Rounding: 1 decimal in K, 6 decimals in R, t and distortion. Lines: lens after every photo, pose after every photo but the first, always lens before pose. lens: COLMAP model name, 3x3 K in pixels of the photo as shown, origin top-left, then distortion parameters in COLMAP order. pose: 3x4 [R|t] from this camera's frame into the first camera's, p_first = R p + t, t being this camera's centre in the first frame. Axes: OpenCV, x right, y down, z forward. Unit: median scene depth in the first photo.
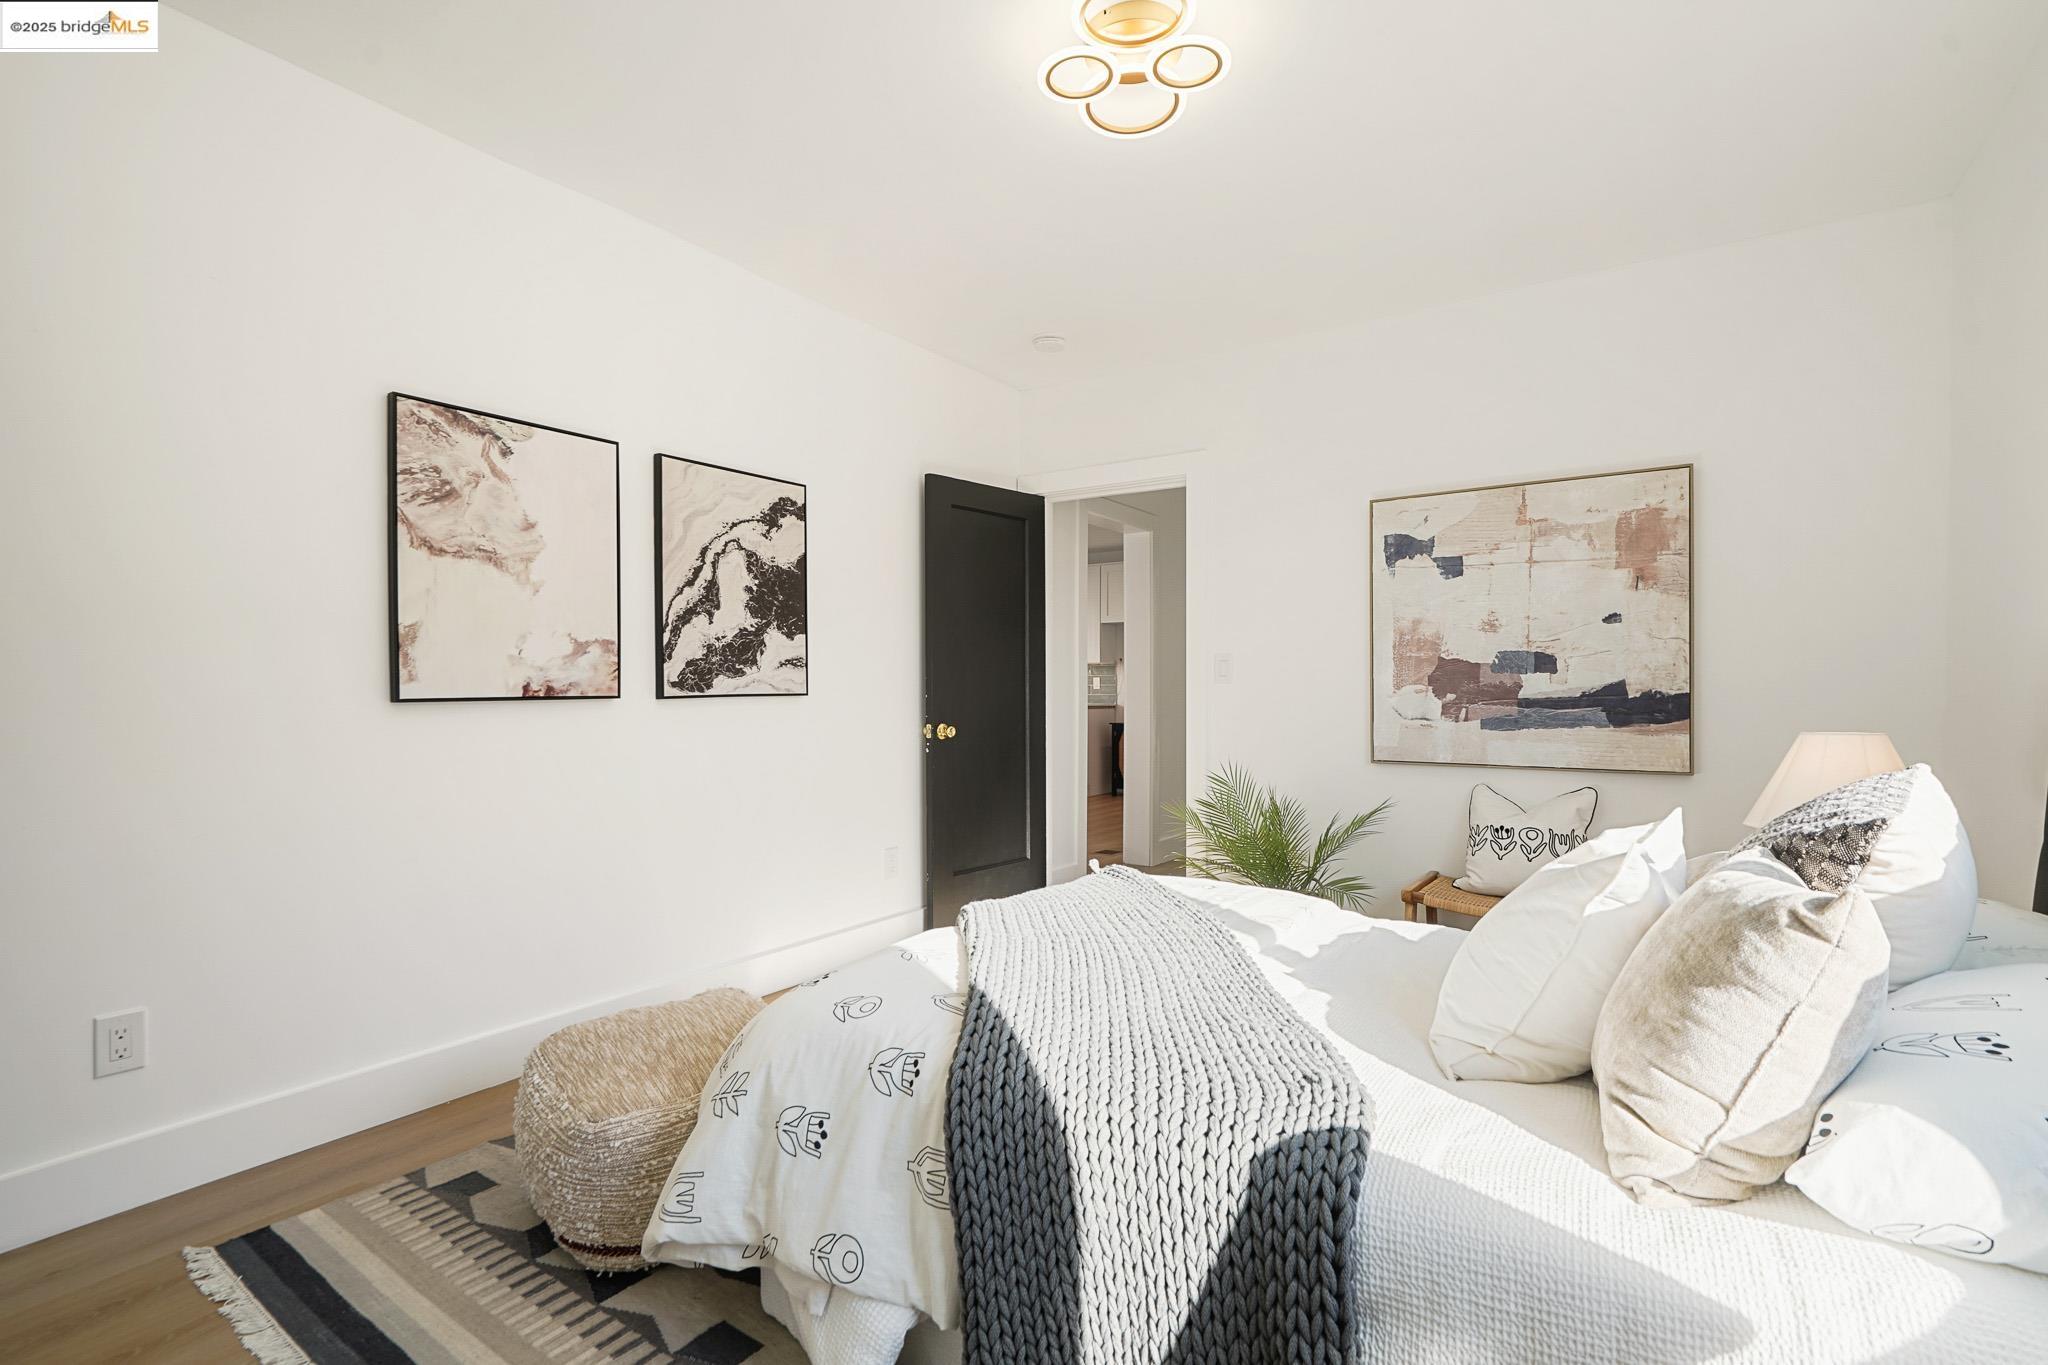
lens RADIAL K [[961.0, 0, 1013.3], [0, 961.0, 696.5], [0, 0, 1]] dist [0.004469, -0.006107]
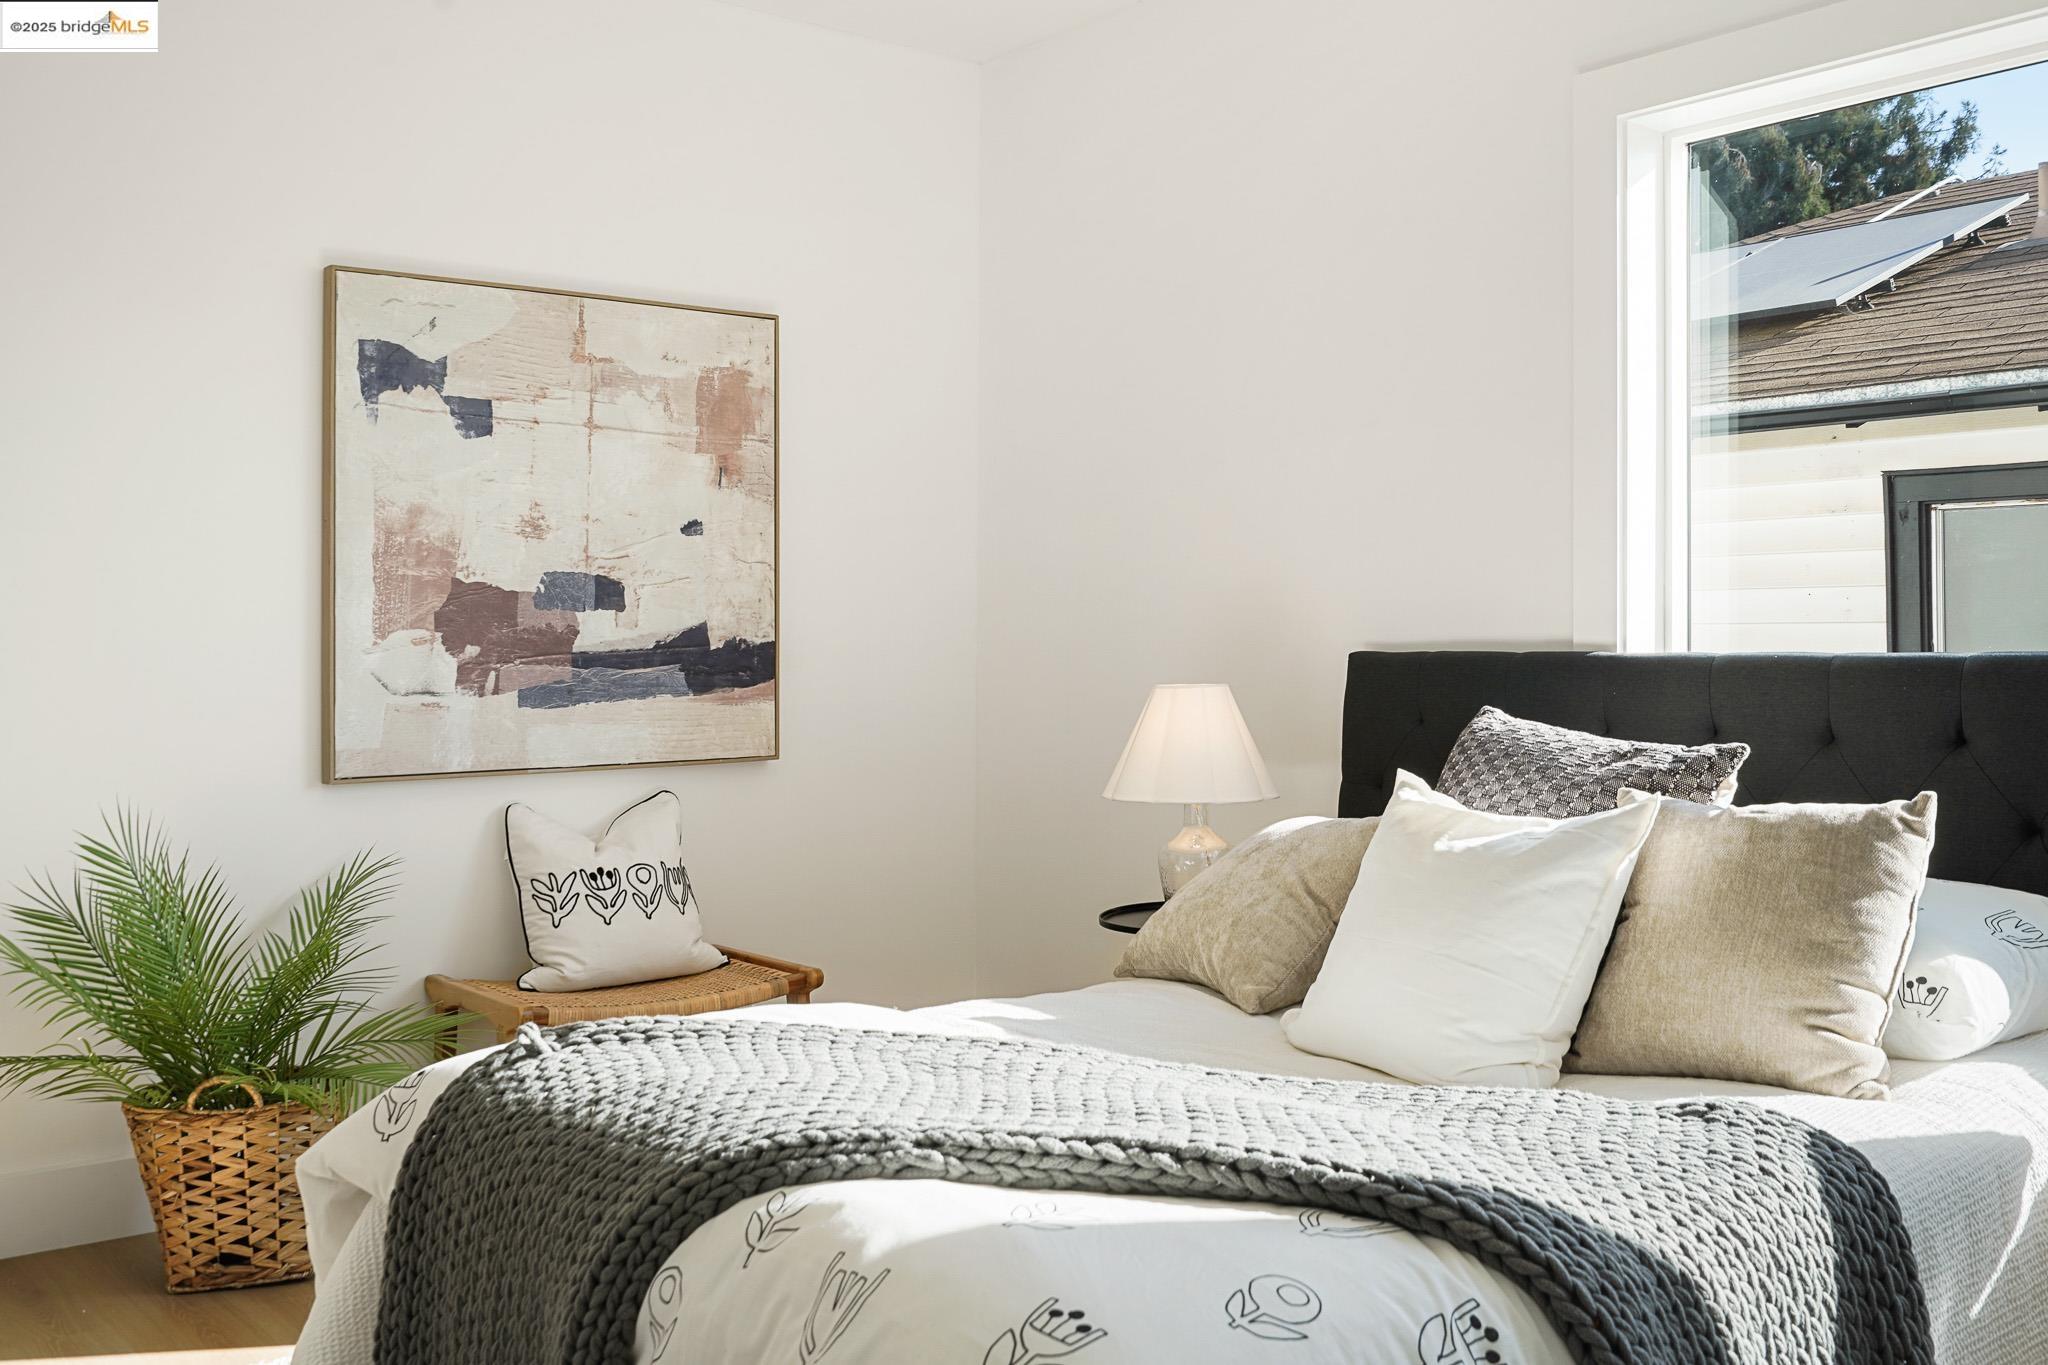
lens RADIAL K [[1893.3, 0, 1034.8], [0, 1893.3, 583.1], [0, 0, 1]] dist [0.010728, 0.000000]
pose [[0.278945, 0.024340, 0.959999, -0.529706], [0.010472, 0.999542, -0.028386, -0.004648], [-0.960250, 0.017971, 0.278562, 0.406714]]
